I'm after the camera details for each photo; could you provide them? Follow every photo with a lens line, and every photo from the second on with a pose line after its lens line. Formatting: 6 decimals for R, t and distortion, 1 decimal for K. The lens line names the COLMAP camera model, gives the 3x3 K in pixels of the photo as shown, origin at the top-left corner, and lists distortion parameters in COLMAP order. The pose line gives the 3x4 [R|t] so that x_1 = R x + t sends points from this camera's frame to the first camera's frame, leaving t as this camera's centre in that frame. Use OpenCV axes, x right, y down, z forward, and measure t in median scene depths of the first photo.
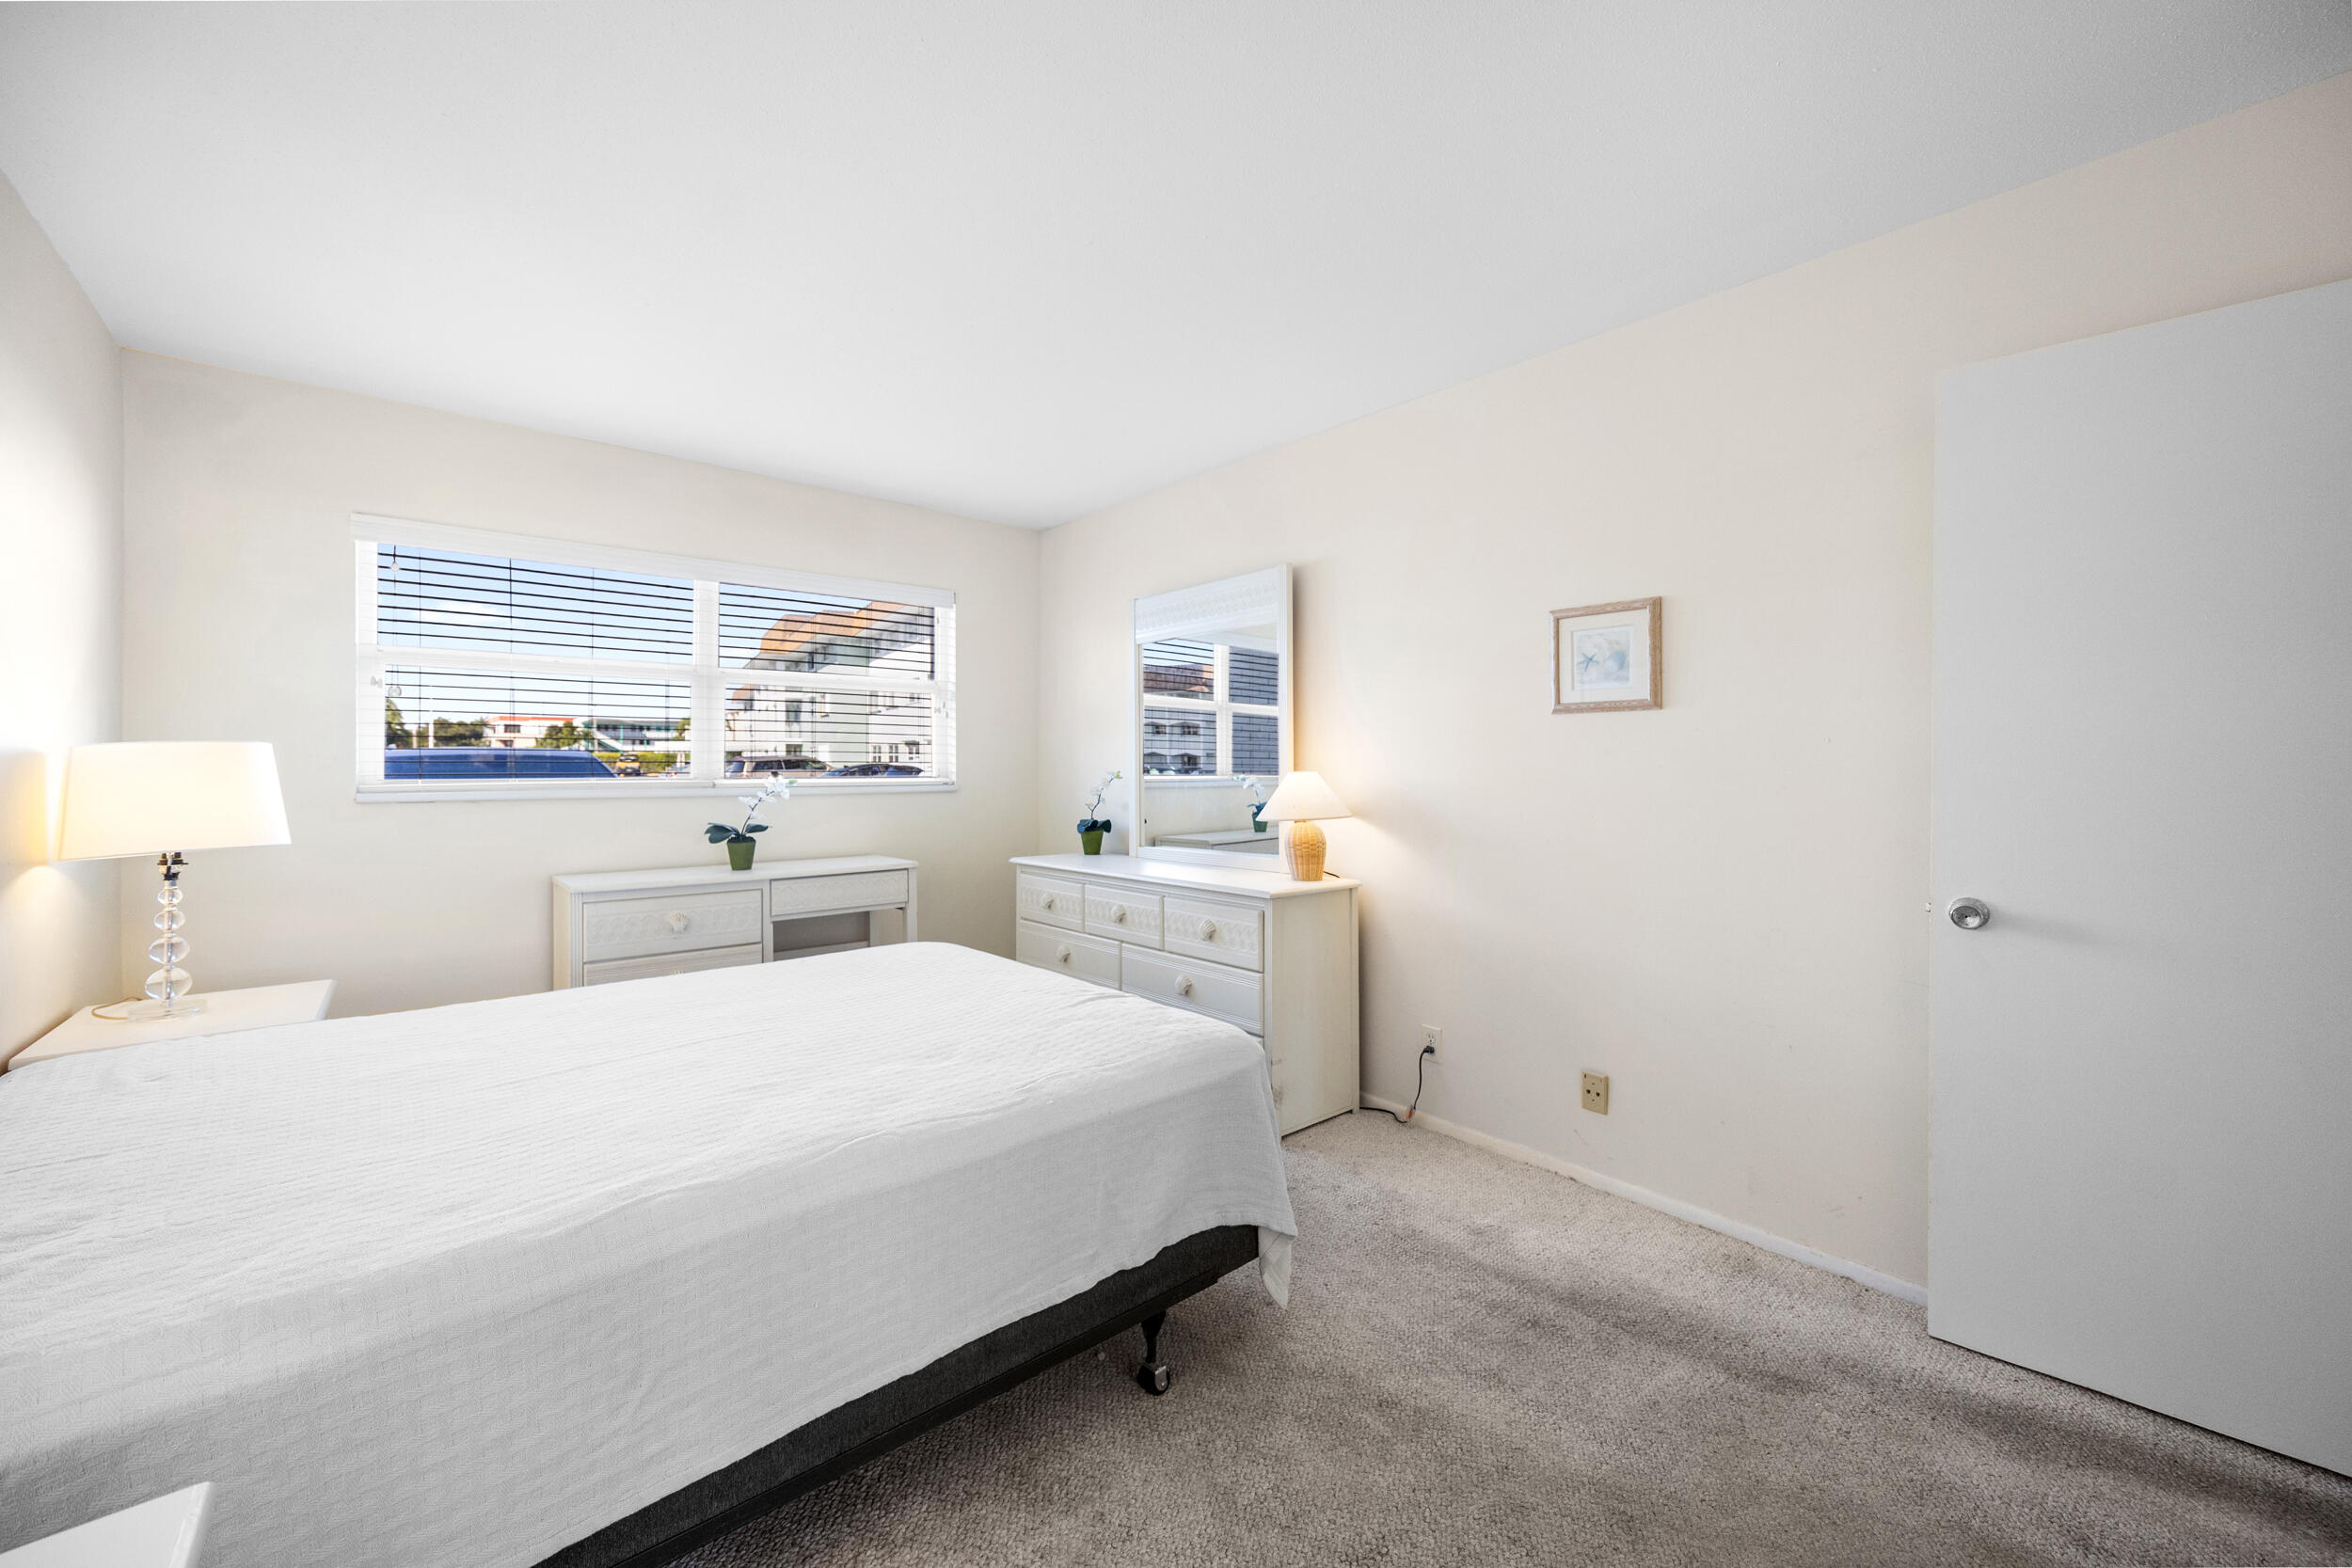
lens RADIAL K [[908.0, 0, 1164.7], [0, 908.0, 766.2], [0, 0, 1]] dist [0.000115, 0.000137]
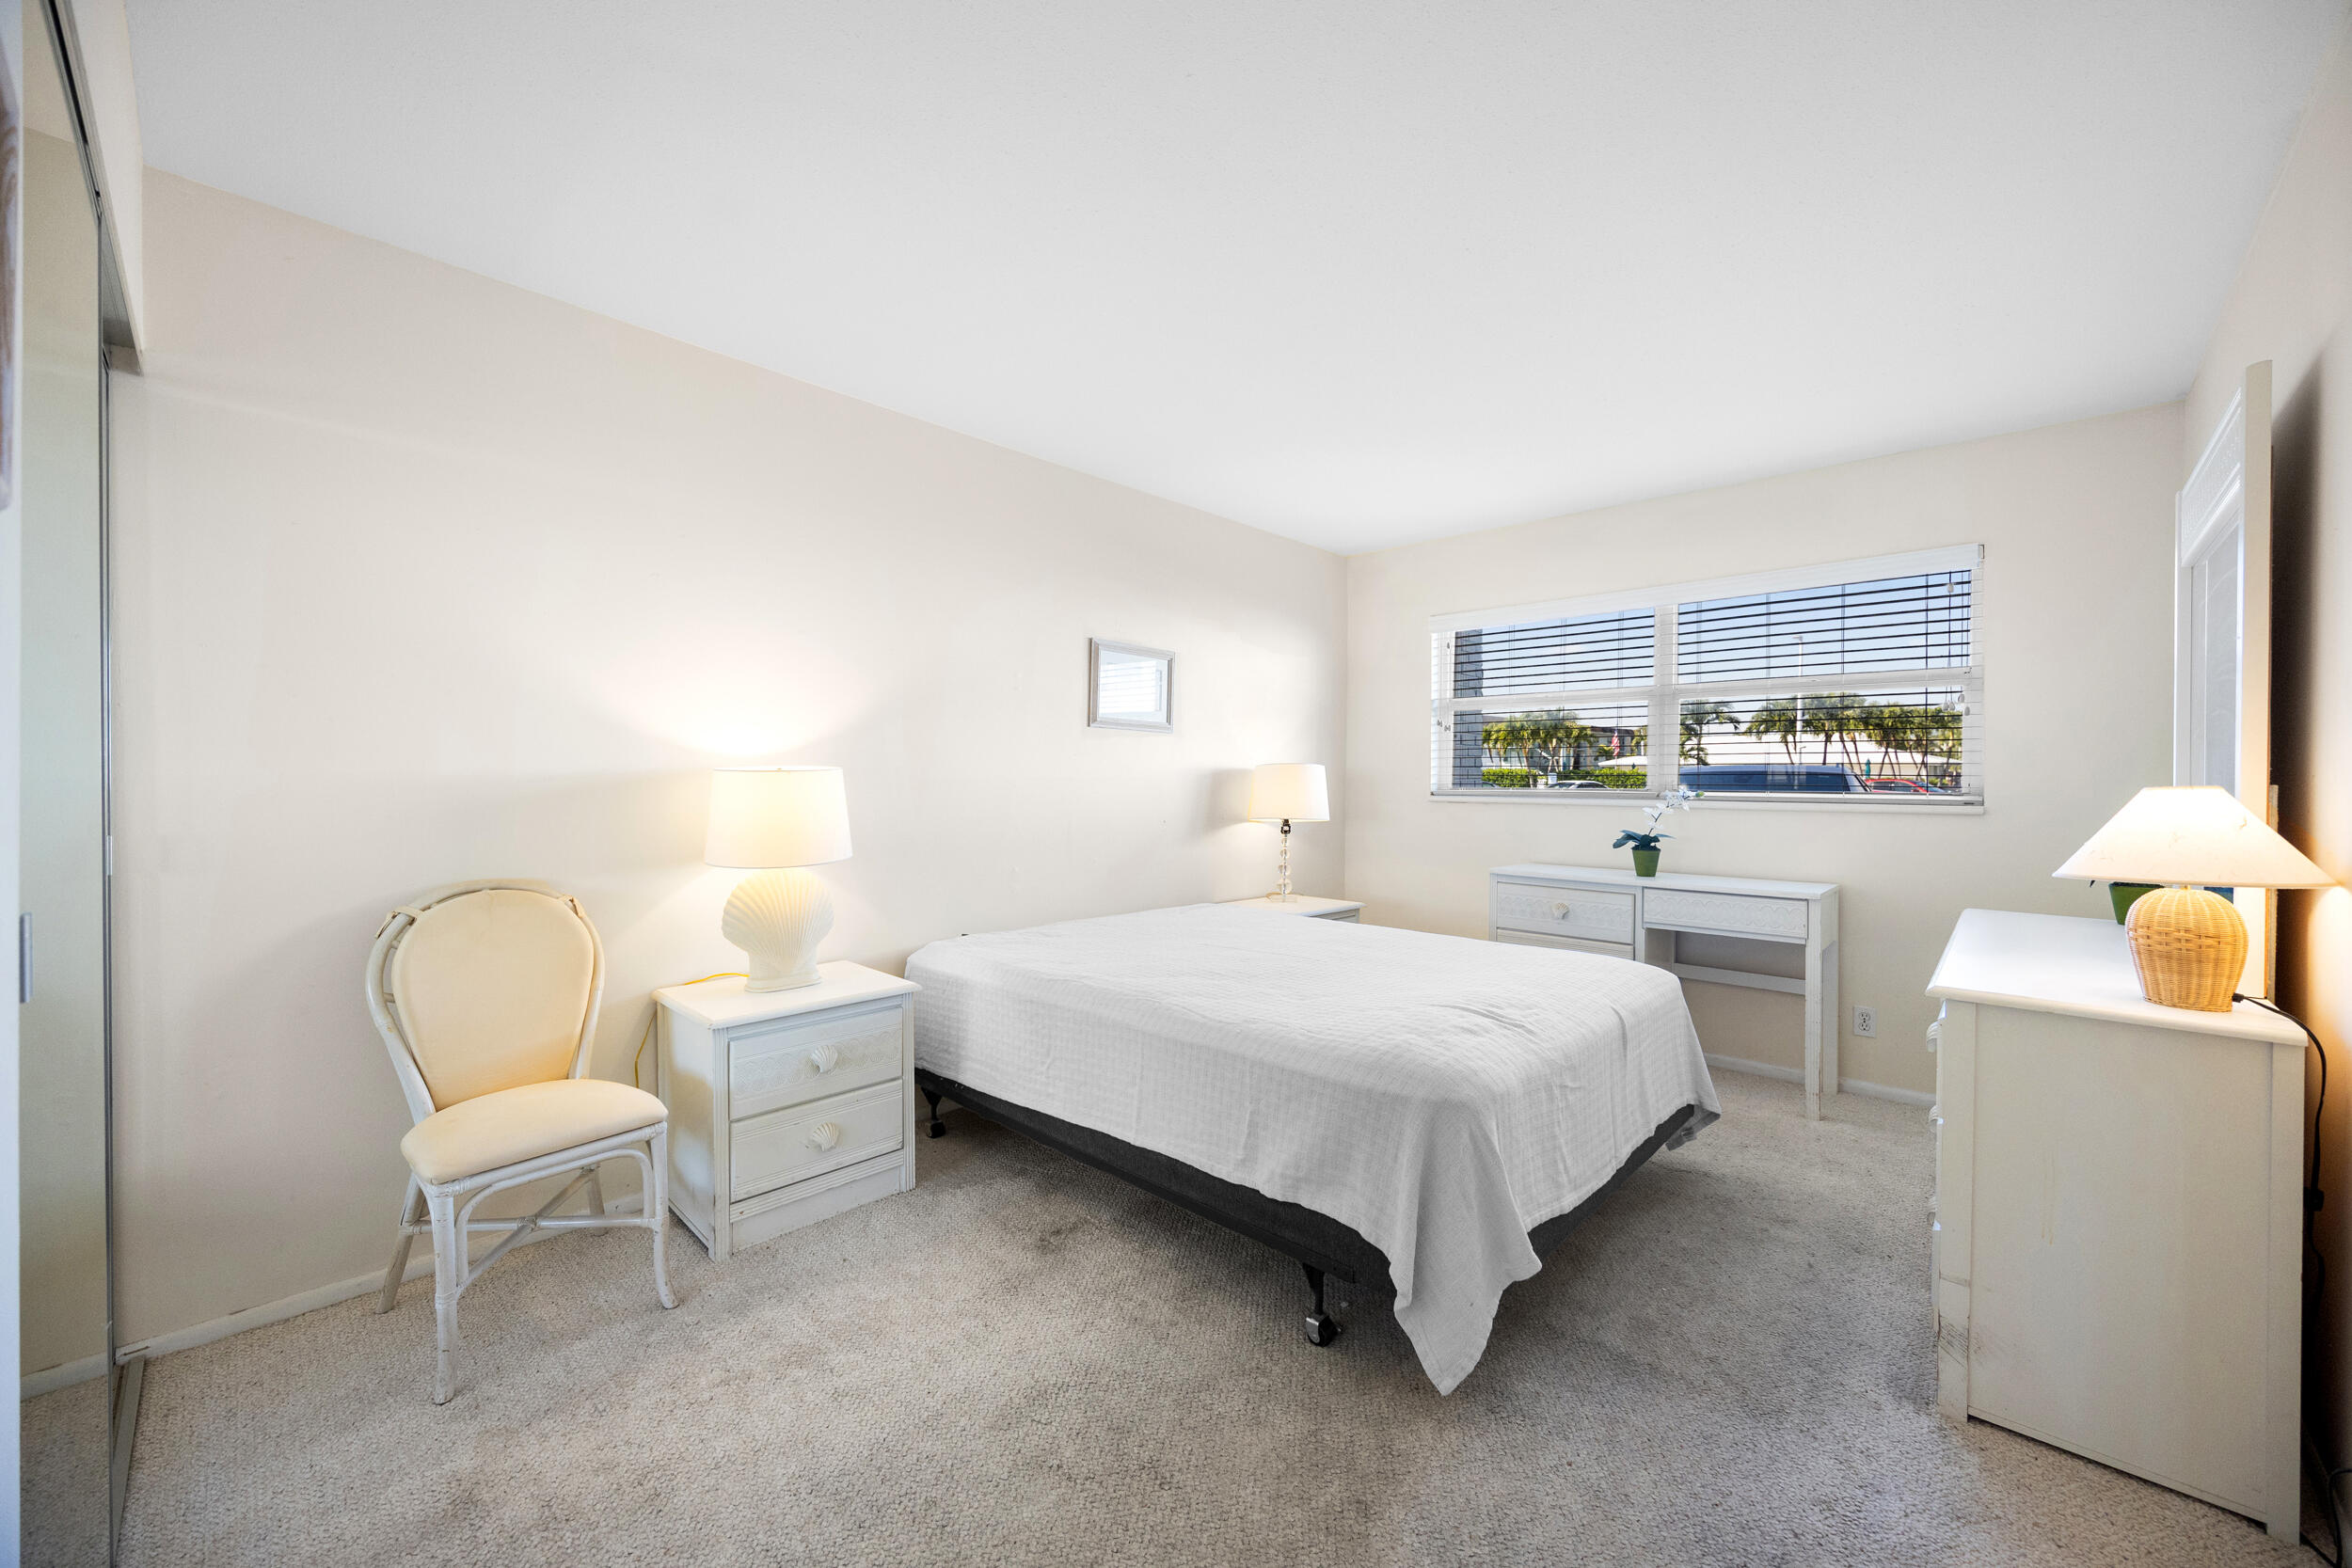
lens RADIAL K [[908.0, 0, 1214.8], [0, 908.0, 784.6], [0, 0, 1]] dist [0.000115, 0.000137]
pose [[0.129263, 0.009394, -0.991566, 0.999786], [-0.010268, 0.999914, 0.008135, 0.006068], [0.991557, 0.009129, 0.129348, 0.687539]]
